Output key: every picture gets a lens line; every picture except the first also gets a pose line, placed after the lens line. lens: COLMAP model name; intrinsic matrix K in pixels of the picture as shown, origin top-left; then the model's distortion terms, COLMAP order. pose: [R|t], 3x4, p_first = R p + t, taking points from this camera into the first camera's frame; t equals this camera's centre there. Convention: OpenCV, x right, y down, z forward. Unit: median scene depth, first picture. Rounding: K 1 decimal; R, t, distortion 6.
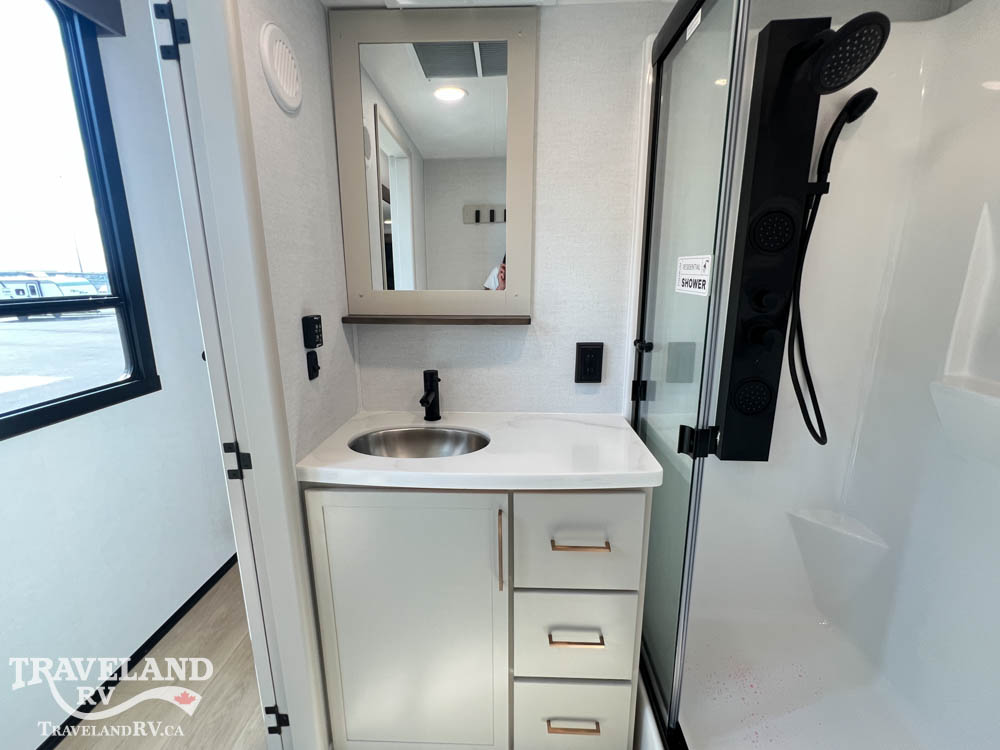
lens RADIAL K [[444.4, 0, 498.5], [0, 444.4, 375.0], [0, 0, 1]] dist [-0.002009, -0.000115]
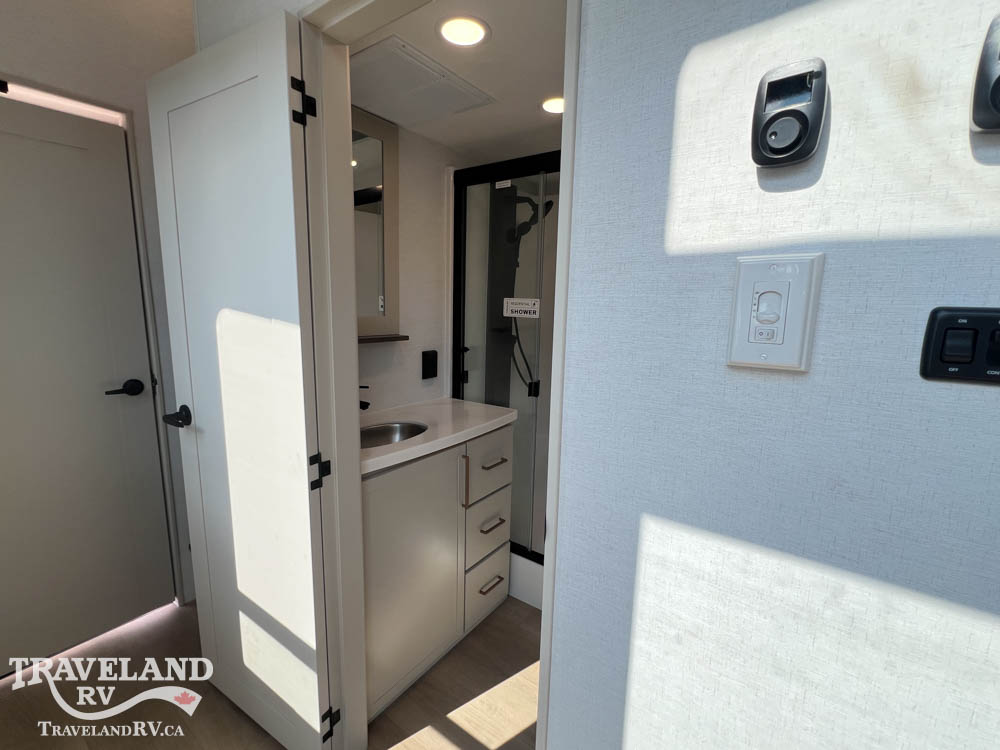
lens RADIAL K [[444.4, 0, 498.5], [0, 444.4, 375.0], [0, 0, 1]] dist [-0.002009, -0.000115]
pose [[0.554087, -0.116292, 0.824296, -1.056738], [0.159691, 0.986653, 0.031854, -0.004267], [-0.816999, 0.113983, 0.565262, -0.014941]]
